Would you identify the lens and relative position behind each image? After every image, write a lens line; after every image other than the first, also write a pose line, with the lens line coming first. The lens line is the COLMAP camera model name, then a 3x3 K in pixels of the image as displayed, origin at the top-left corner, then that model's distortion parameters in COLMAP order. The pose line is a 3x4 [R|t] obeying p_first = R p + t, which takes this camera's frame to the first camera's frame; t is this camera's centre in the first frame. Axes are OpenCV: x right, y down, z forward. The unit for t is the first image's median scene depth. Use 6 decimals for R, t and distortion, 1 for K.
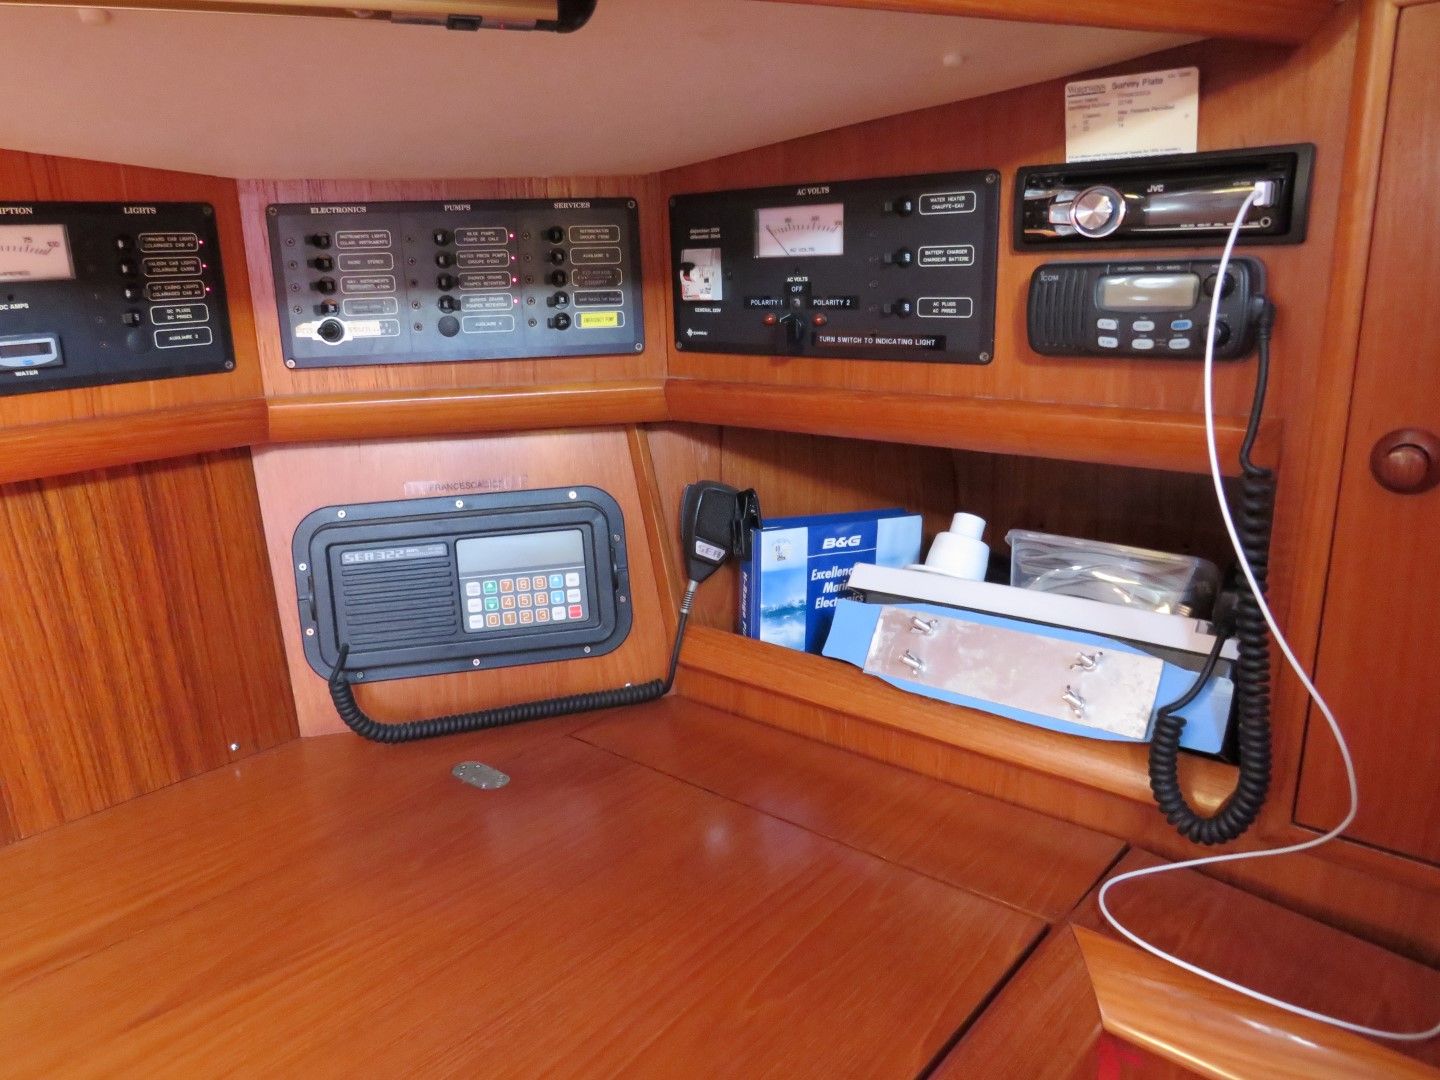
lens RADIAL K [[1012.8, 0, 720.0], [0, 1012.8, 540.0], [0, 0, 1]] dist [-0.022066, -0.000529]
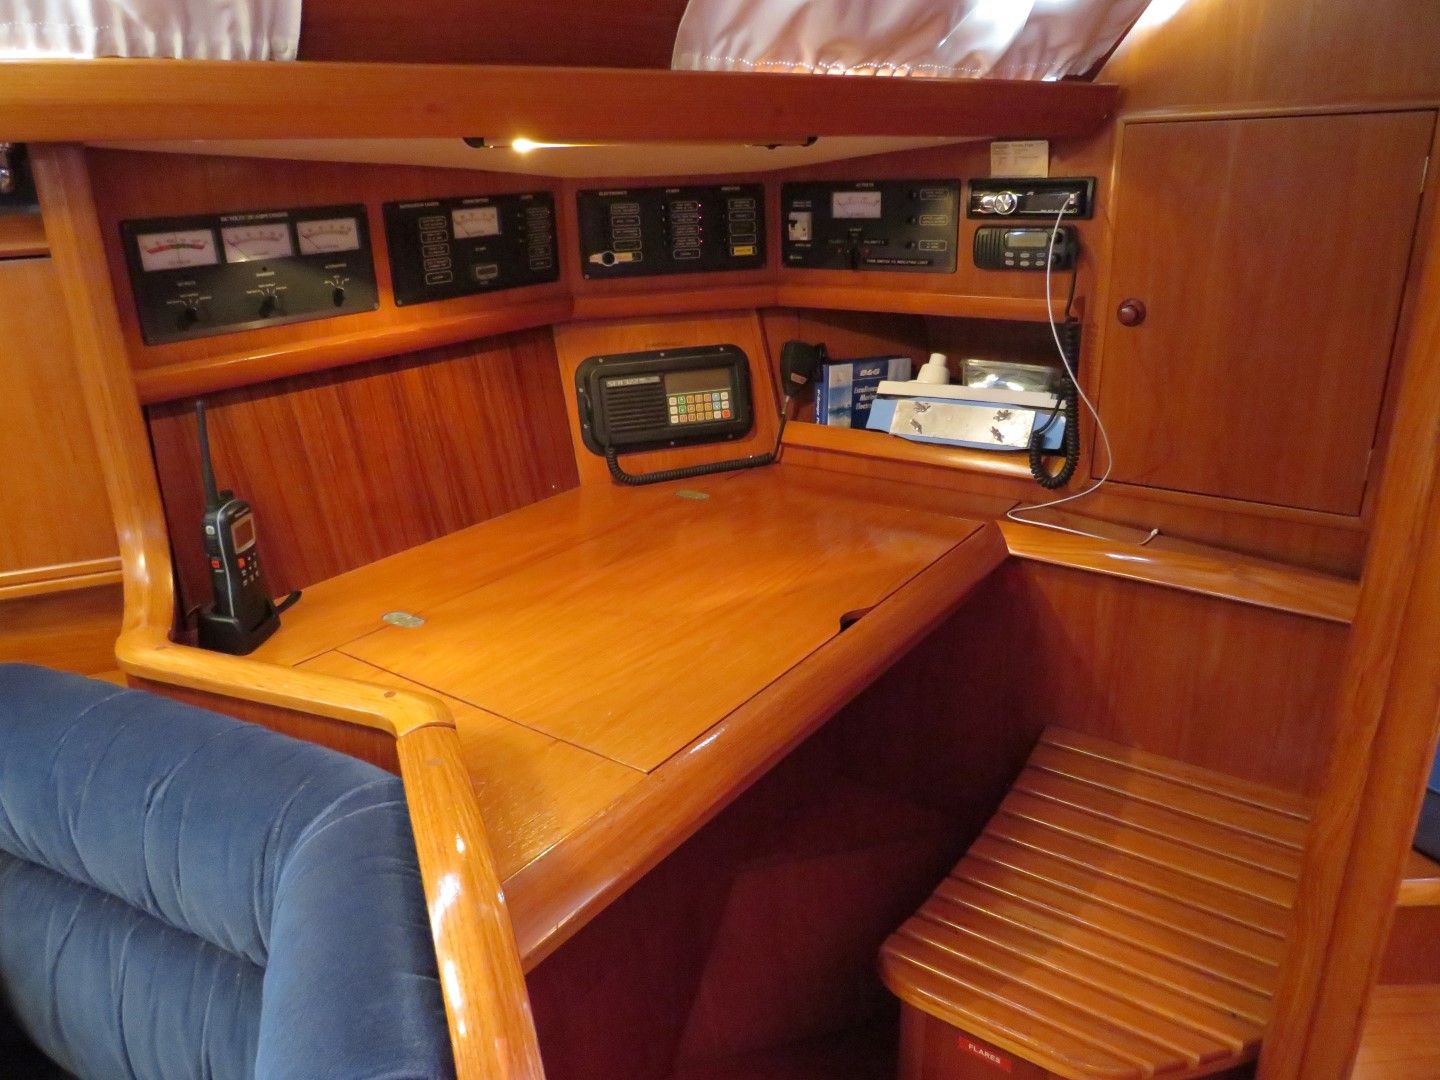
lens RADIAL K [[1011.2, 0, 720.0], [0, 1011.2, 540.0], [0, 0, 1]] dist [-0.009672, -0.004119]
pose [[0.996527, -0.032266, 0.076767, -0.332249], [0.025474, 0.995806, 0.087866, 0.151141], [-0.079280, -0.085606, 0.993170, -0.911037]]
